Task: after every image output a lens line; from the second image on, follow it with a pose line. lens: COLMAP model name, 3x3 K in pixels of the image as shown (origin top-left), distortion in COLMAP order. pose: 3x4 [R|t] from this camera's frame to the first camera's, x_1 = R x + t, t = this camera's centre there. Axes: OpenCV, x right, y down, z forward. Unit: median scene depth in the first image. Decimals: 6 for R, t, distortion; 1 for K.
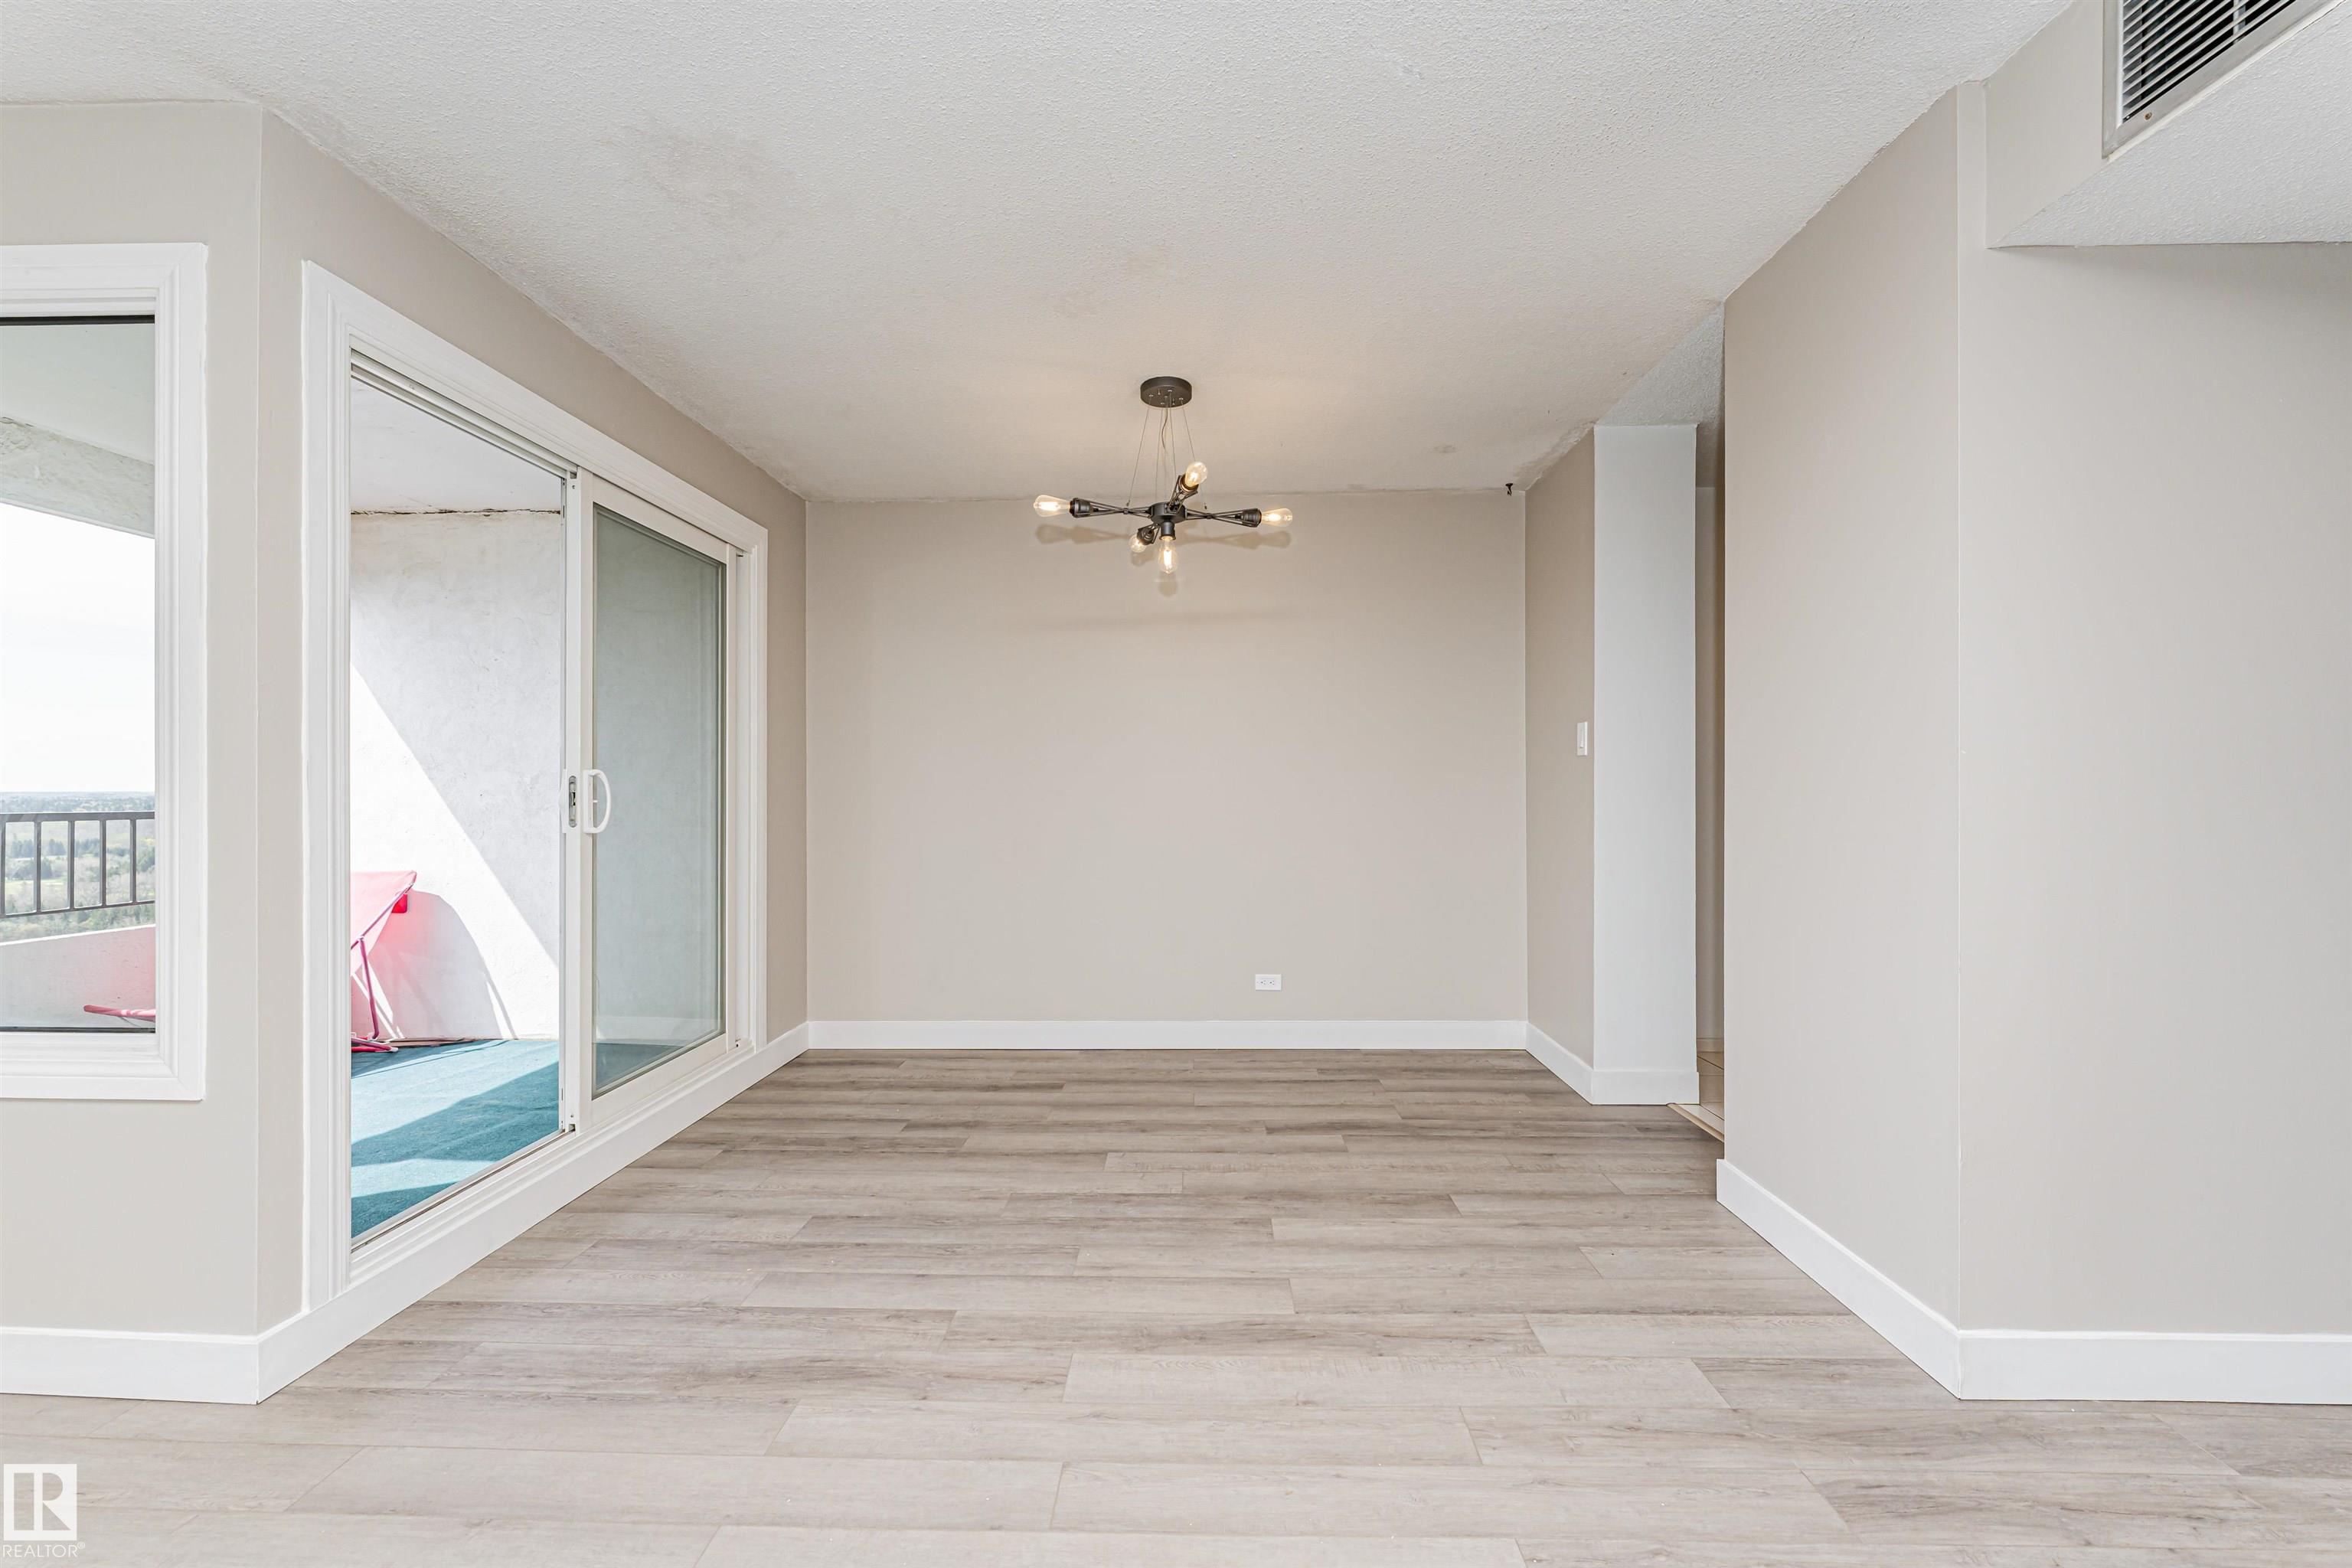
lens RADIAL K [[959.3, 0, 1175.3], [0, 959.3, 781.9], [0, 0, 1]] dist [0.004907, -0.001973]
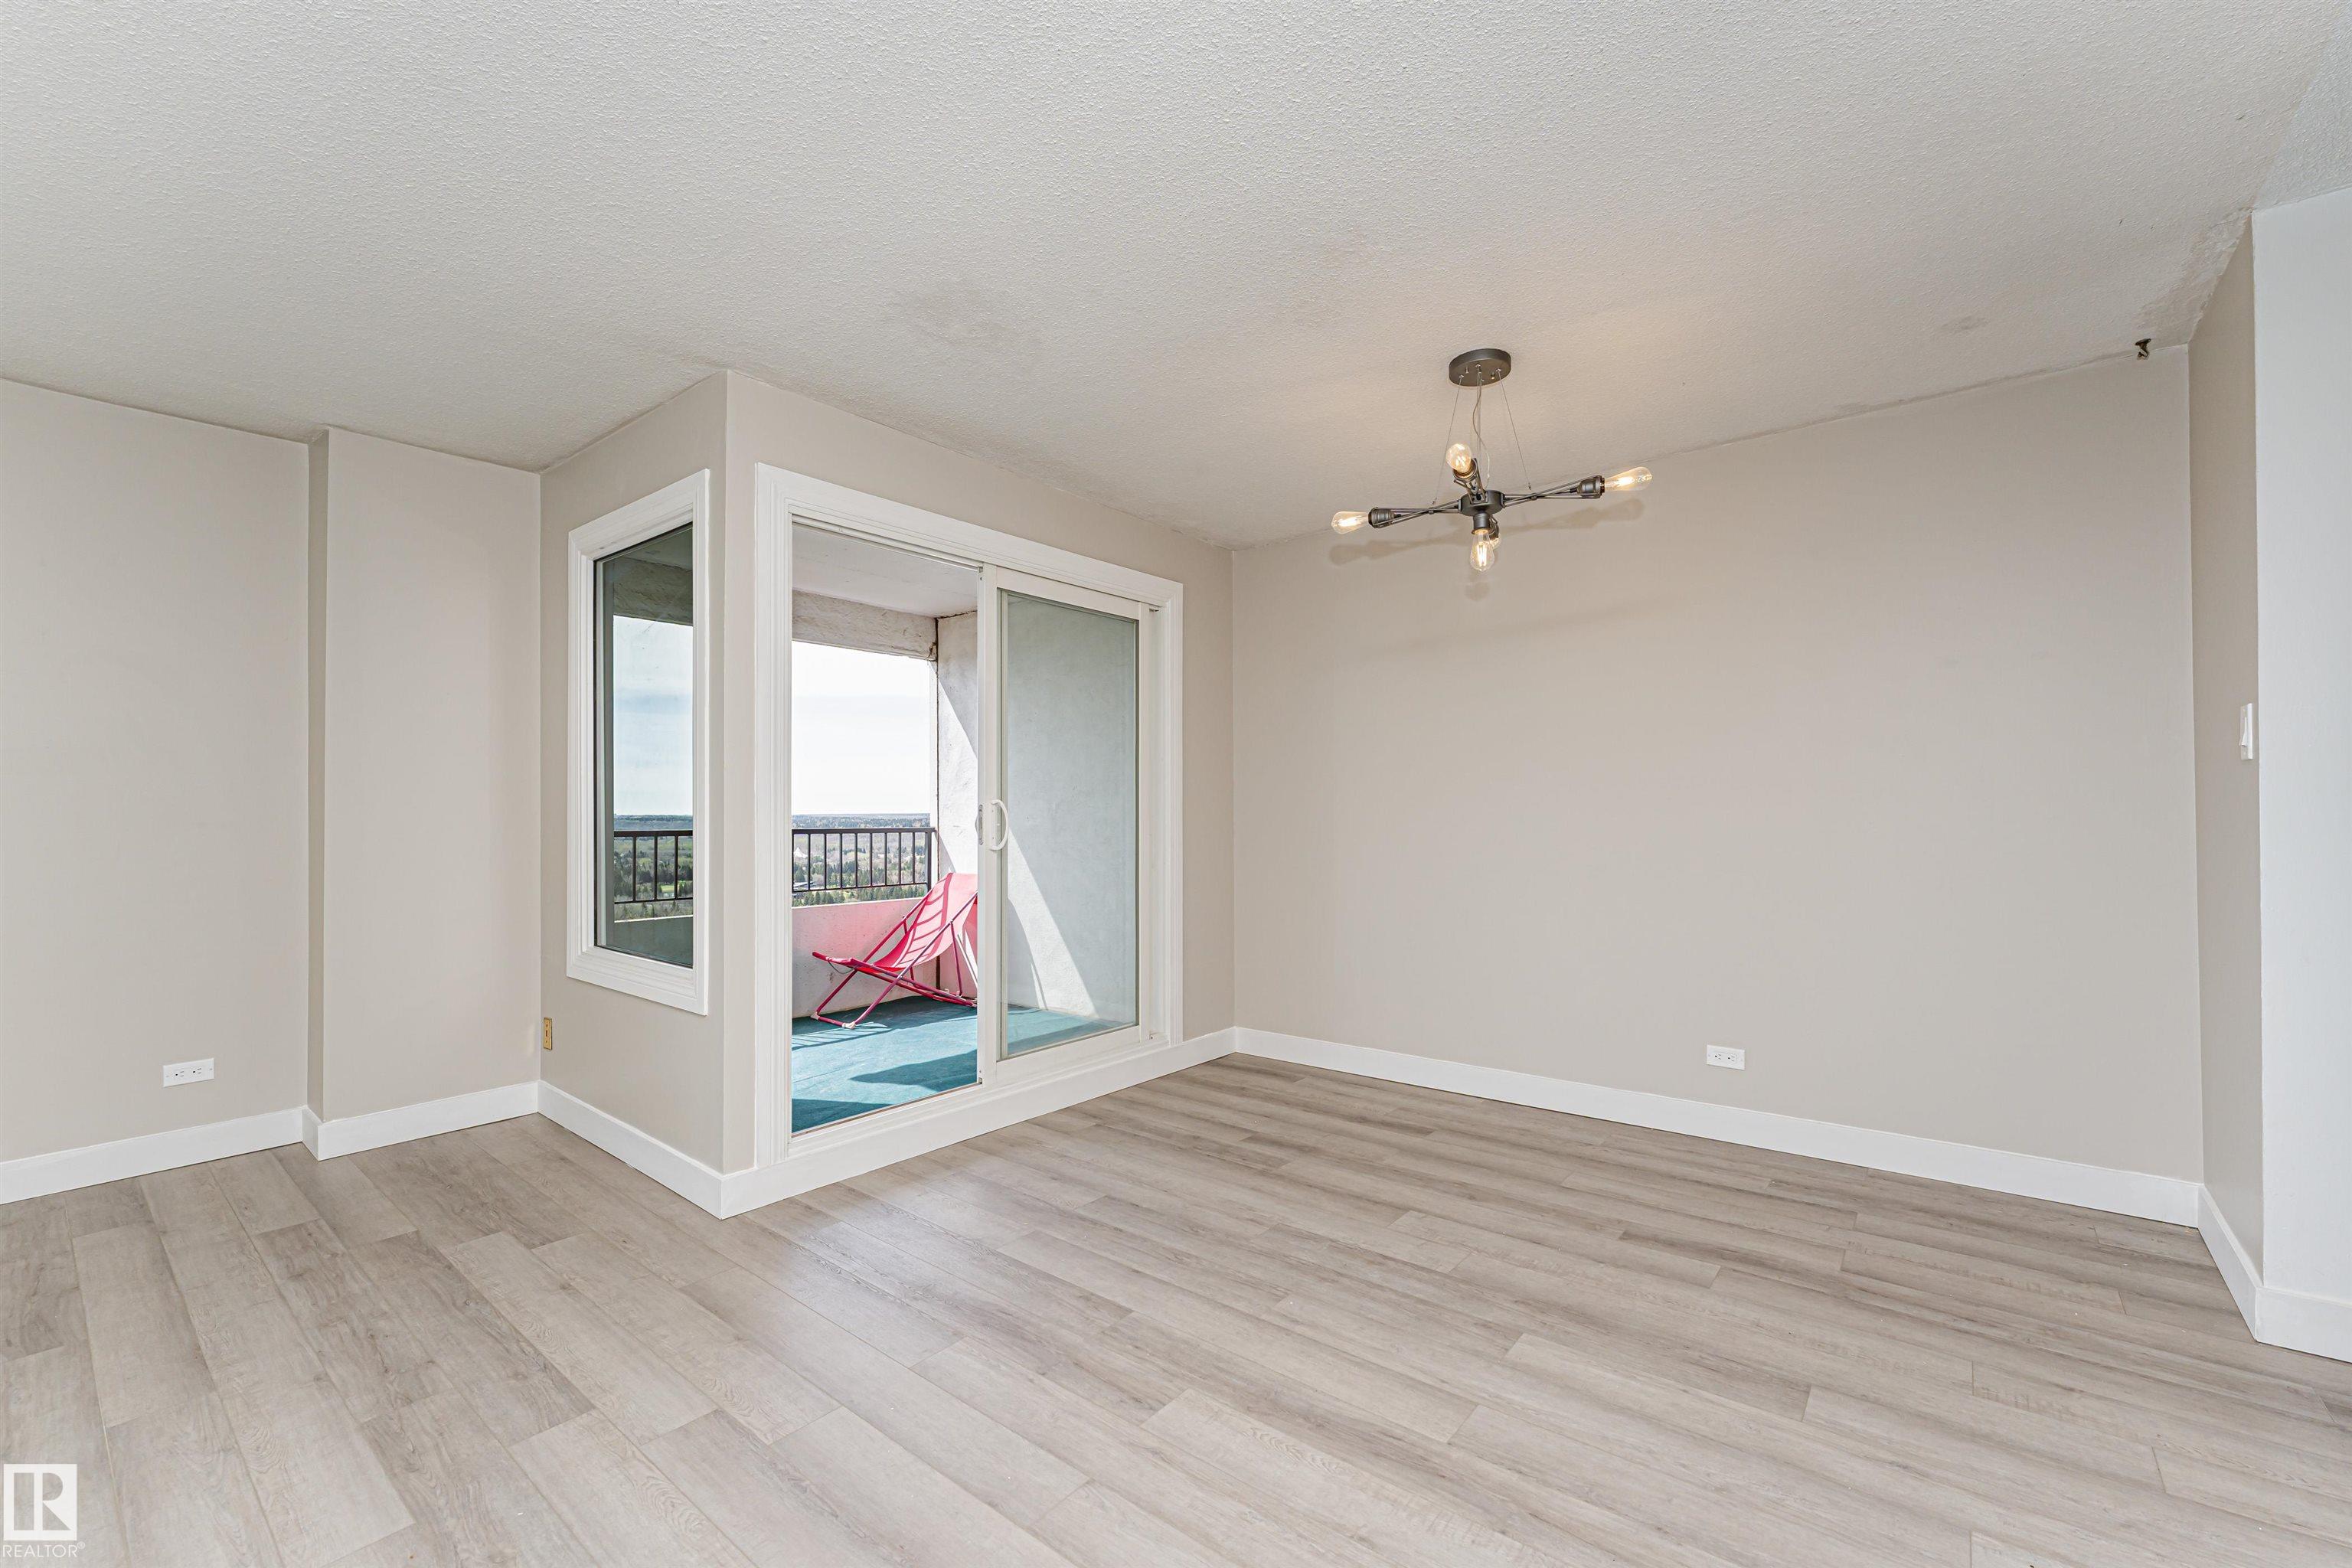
lens RADIAL K [[959.3, 0, 1188.5], [0, 959.3, 802.0], [0, 0, 1]] dist [0.004907, -0.001973]
pose [[0.793335, -0.006877, -0.608747, 0.323892], [0.006161, 0.999976, -0.003268, -0.004198], [0.608754, -0.001158, 0.793358, 0.138279]]
